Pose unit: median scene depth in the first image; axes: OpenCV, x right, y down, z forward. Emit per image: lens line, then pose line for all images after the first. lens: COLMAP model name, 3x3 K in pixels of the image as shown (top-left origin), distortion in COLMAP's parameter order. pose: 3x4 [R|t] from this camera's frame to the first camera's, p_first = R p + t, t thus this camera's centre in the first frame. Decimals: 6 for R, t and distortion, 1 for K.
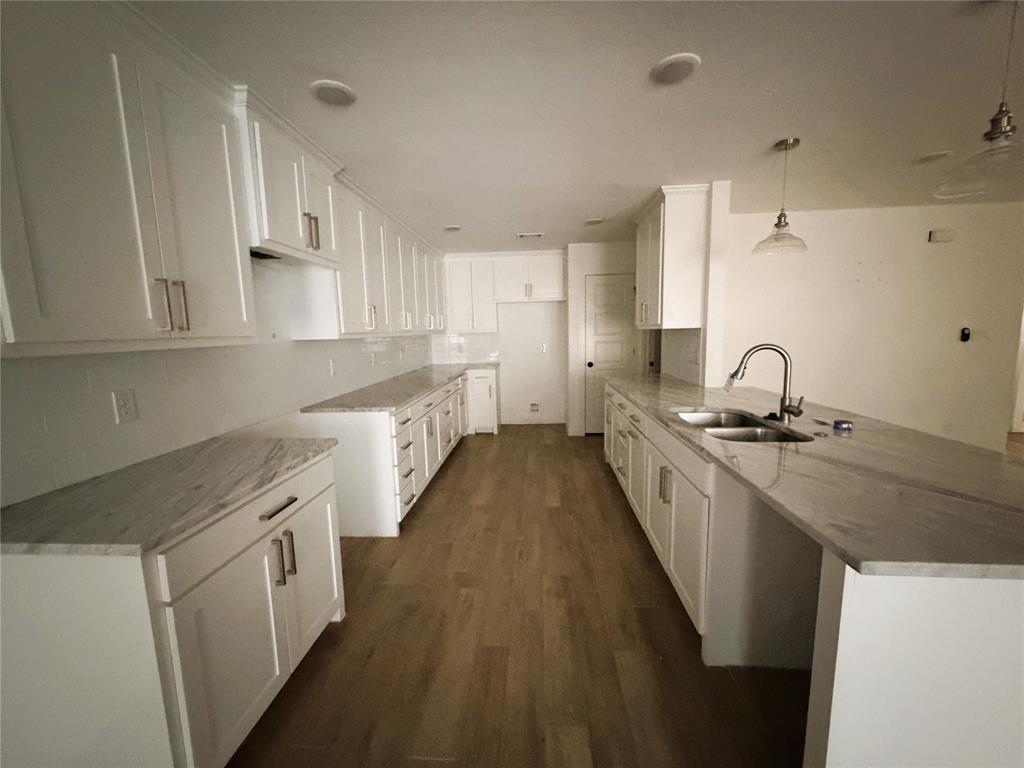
lens RADIAL K [[411.6, 0, 507.0], [0, 411.6, 383.7], [0, 0, 1]] dist [-0.002770, -0.000208]
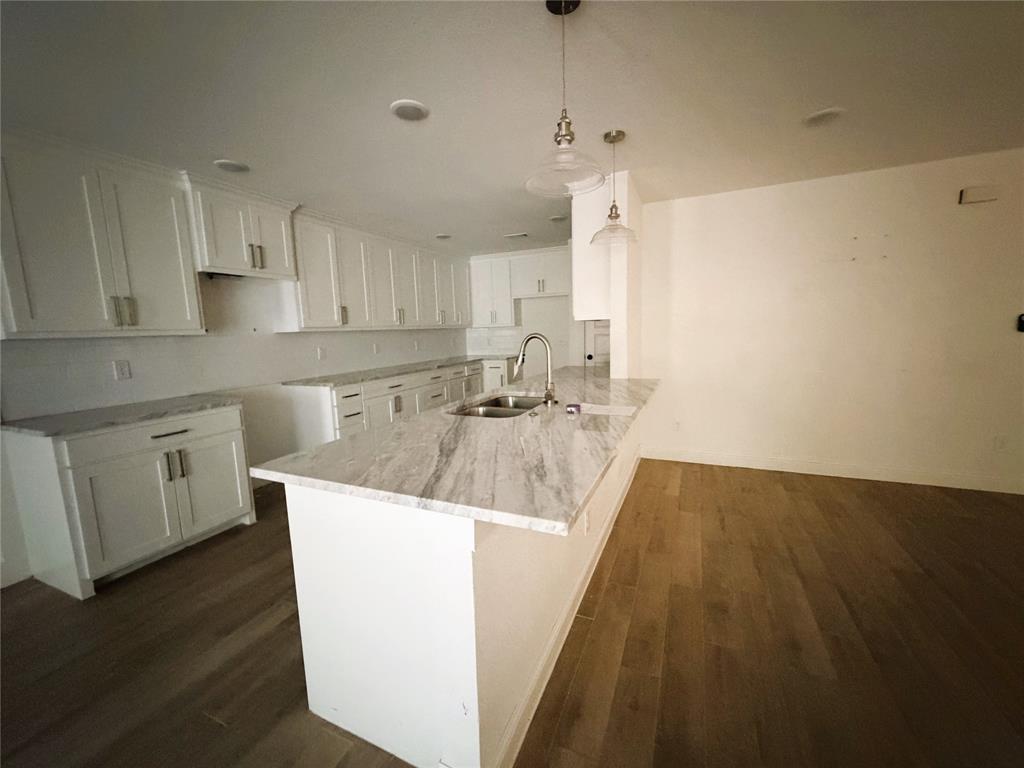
lens RADIAL K [[411.6, 0, 509.0], [0, 411.6, 383.1], [0, 0, 1]] dist [-0.002770, -0.000208]
pose [[0.938795, 0.037624, -0.342417, 0.885378], [-0.033946, 0.999284, 0.016729, 0.018834], [0.342801, -0.004081, 0.939399, -0.050510]]
